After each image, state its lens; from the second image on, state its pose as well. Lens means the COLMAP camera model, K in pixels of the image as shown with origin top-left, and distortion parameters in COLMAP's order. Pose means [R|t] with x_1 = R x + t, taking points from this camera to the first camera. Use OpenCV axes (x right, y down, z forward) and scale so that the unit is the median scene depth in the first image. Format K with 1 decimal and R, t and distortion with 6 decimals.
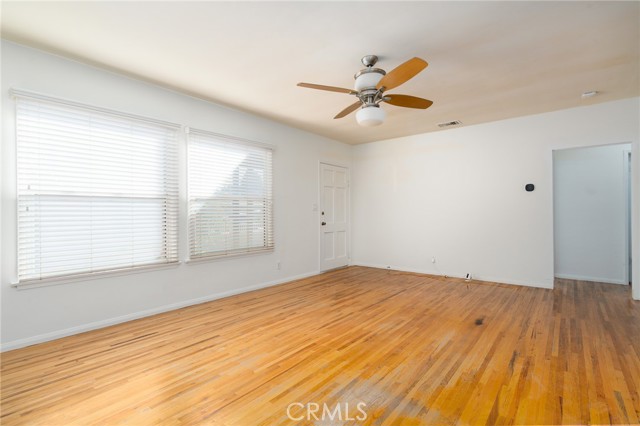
lens RADIAL K [[293.3, 0, 319.8], [0, 293.3, 213.6], [0, 0, 1]] dist [-0.002102, 0.000868]
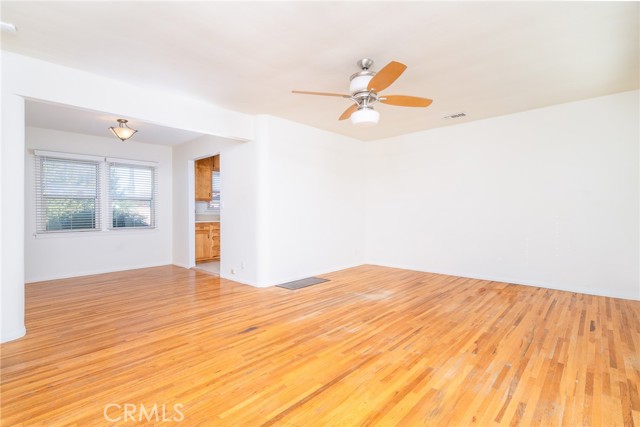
lens RADIAL K [[309.6, 0, 320.8], [0, 309.6, 213.1], [0, 0, 1]] dist [-0.000212, -0.000285]
pose [[-0.999321, 0.016371, 0.033019, 0.285052], [0.016466, 0.999861, 0.002629, 0.003043], [-0.032972, 0.003171, -0.999451, 2.000537]]
